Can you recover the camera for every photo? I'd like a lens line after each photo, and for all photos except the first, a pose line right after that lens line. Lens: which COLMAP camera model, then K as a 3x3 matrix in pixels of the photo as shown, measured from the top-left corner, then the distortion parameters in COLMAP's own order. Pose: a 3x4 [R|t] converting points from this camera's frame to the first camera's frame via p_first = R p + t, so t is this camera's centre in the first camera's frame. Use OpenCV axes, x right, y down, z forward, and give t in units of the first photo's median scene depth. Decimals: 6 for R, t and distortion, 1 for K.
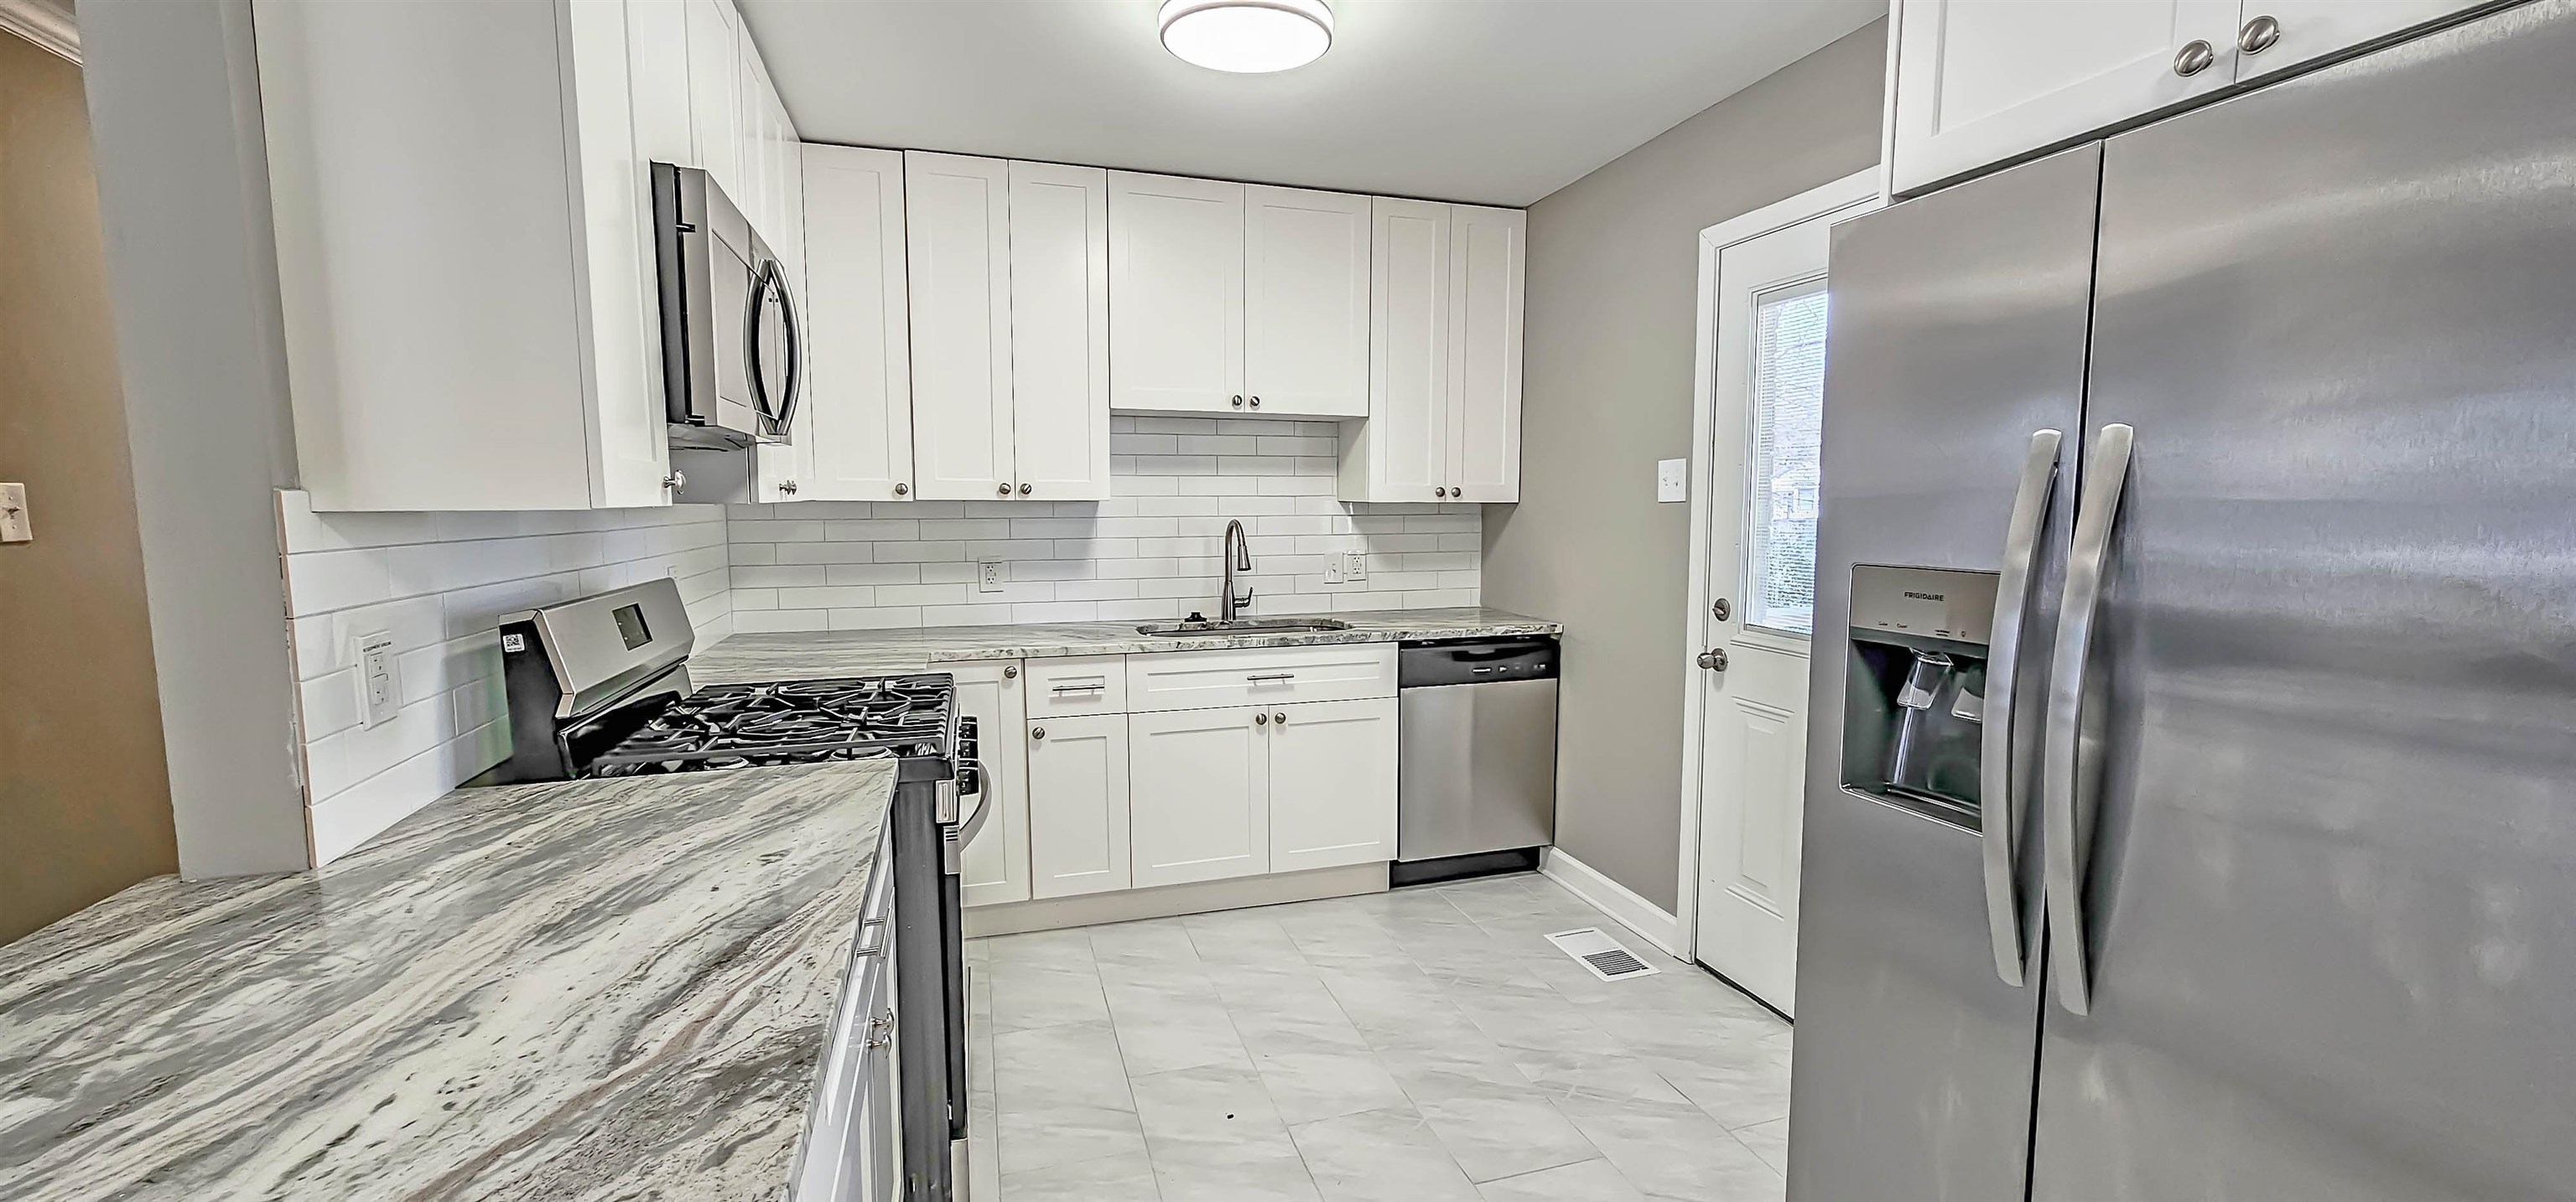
lens RADIAL K [[1051.3, 0, 1294.4], [0, 1051.3, 614.2], [0, 0, 1]] dist [-0.005416, -0.000684]
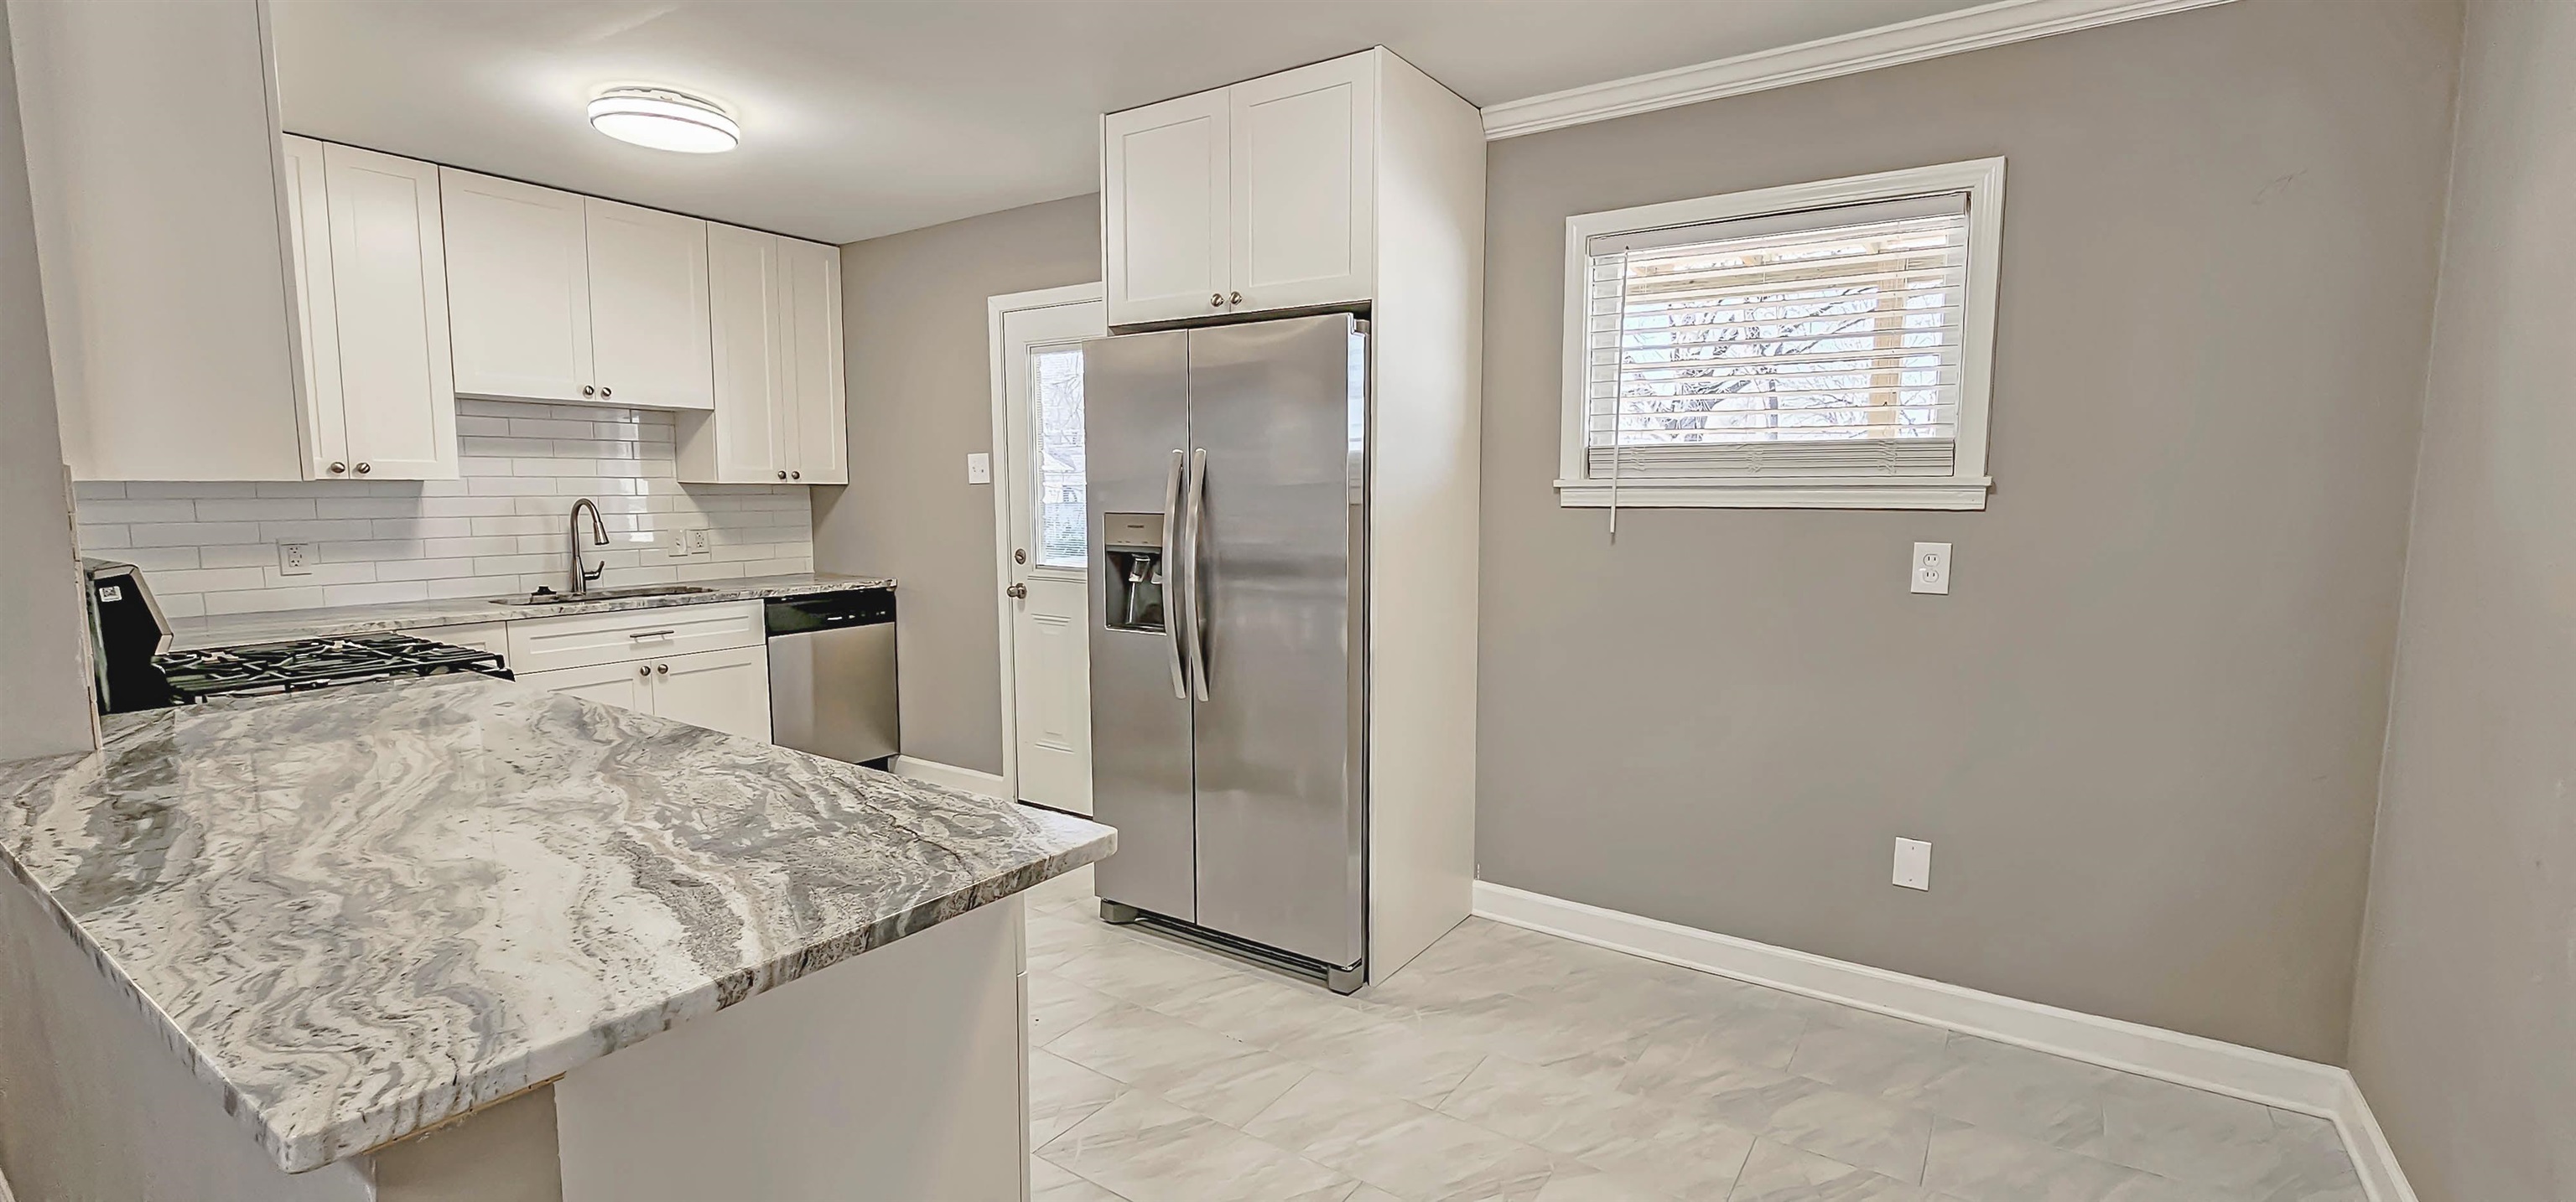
lens RADIAL K [[1095.7, 0, 1298.1], [0, 1095.7, 604.2], [0, 0, 1]] dist [-0.005153, -0.000671]
pose [[0.776131, -0.063268, 0.627390, -0.251272], [0.063831, 0.997726, 0.021649, 0.052202], [-0.627333, 0.023244, 0.778404, -0.427531]]
